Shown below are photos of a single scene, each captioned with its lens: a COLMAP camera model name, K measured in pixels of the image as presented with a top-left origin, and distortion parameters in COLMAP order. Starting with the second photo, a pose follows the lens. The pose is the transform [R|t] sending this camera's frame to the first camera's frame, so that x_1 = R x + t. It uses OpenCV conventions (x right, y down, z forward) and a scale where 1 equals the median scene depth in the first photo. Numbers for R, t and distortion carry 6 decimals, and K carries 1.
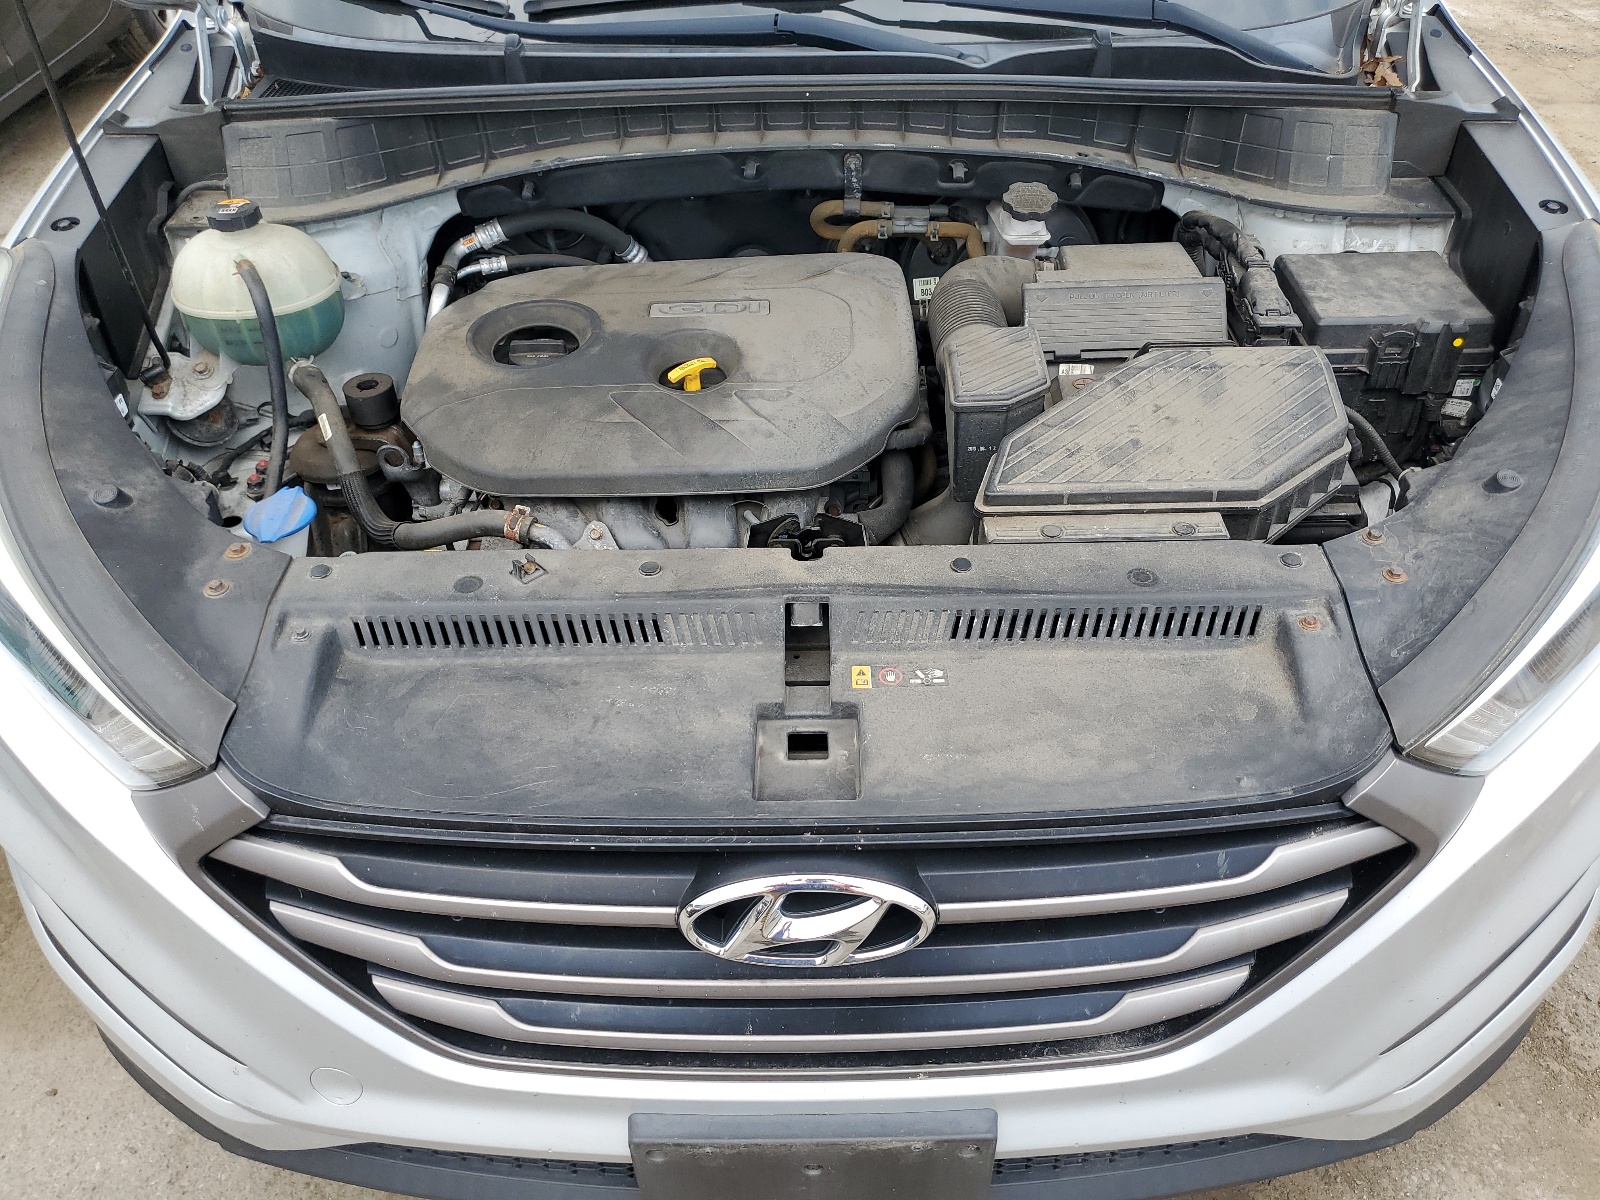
lens RADIAL K [[1204.9, 0, 800.0], [0, 1204.9, 600.0], [0, 0, 1]] dist [0.004160, -0.033400]
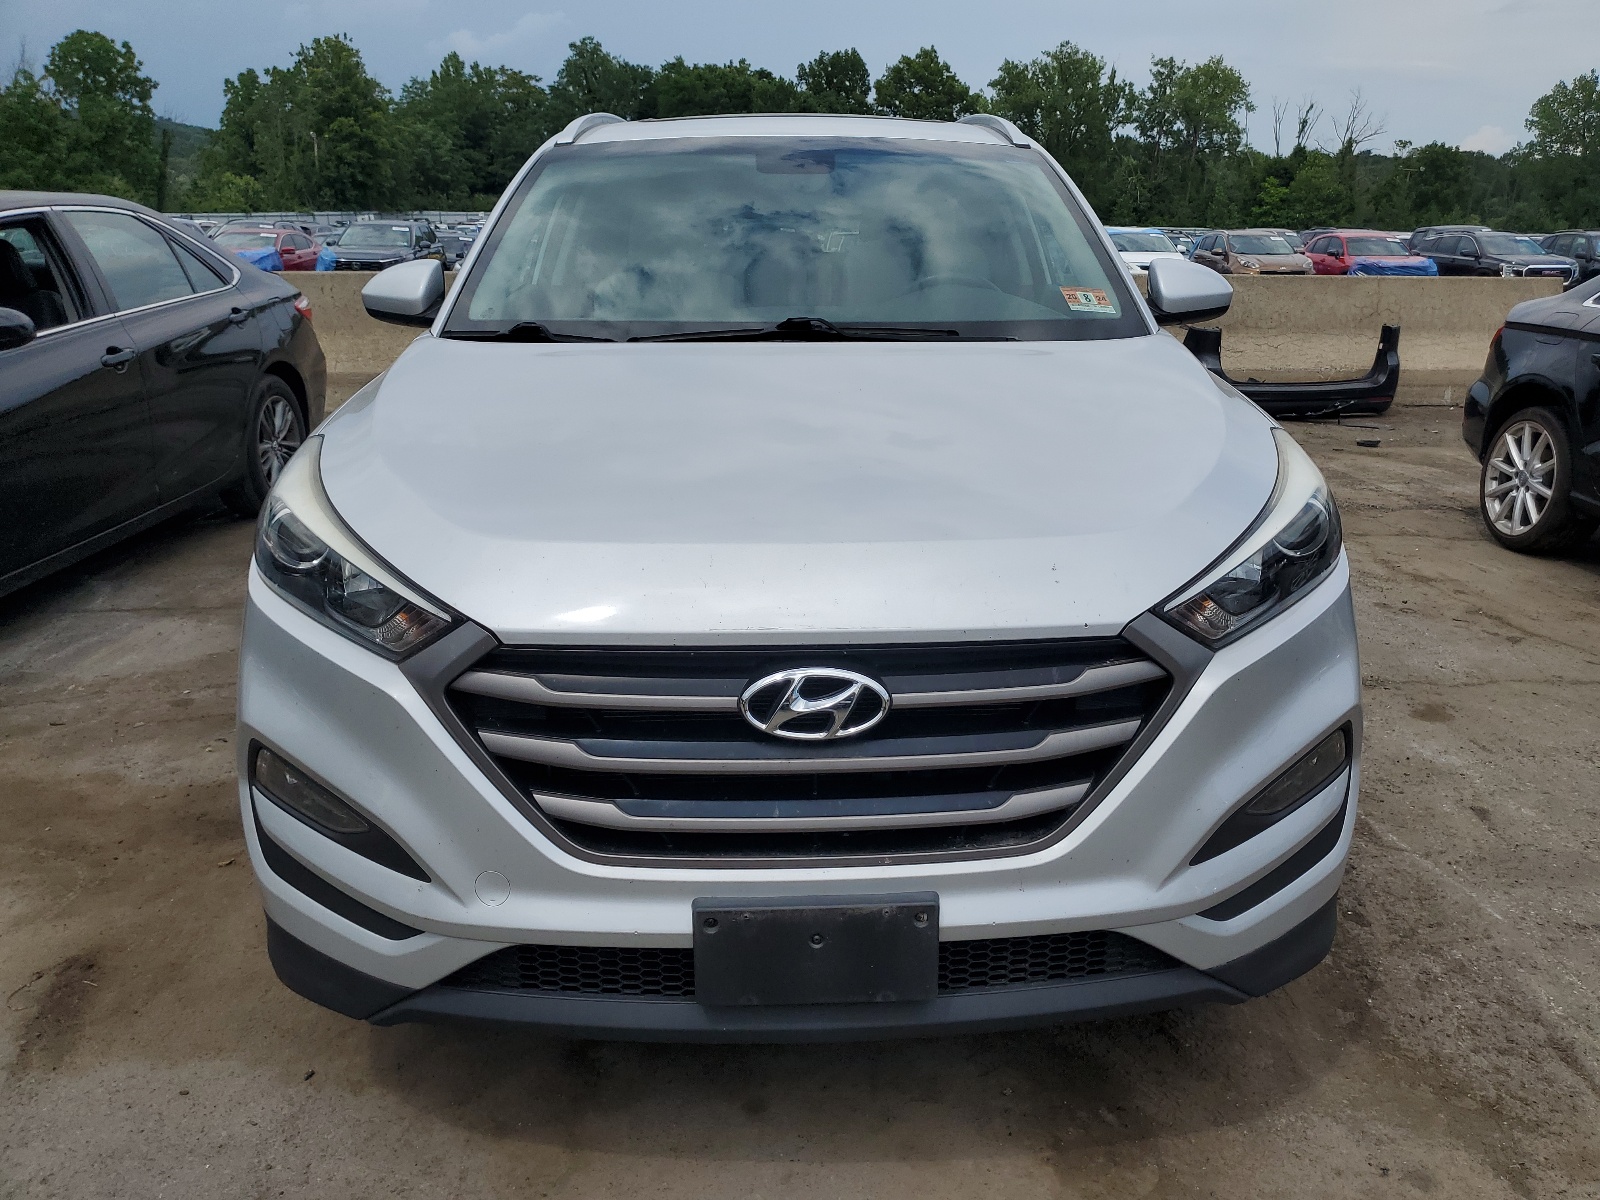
lens RADIAL K [[1204.9, 0, 800.0], [0, 1204.9, 600.0], [0, 0, 1]] dist [0.004160, -0.033400]
pose [[0.999616, 0.009884, 0.025900, -0.051825], [0.001741, 0.910053, -0.414488, 0.701199], [-0.027668, 0.414374, 0.909686, -0.515955]]
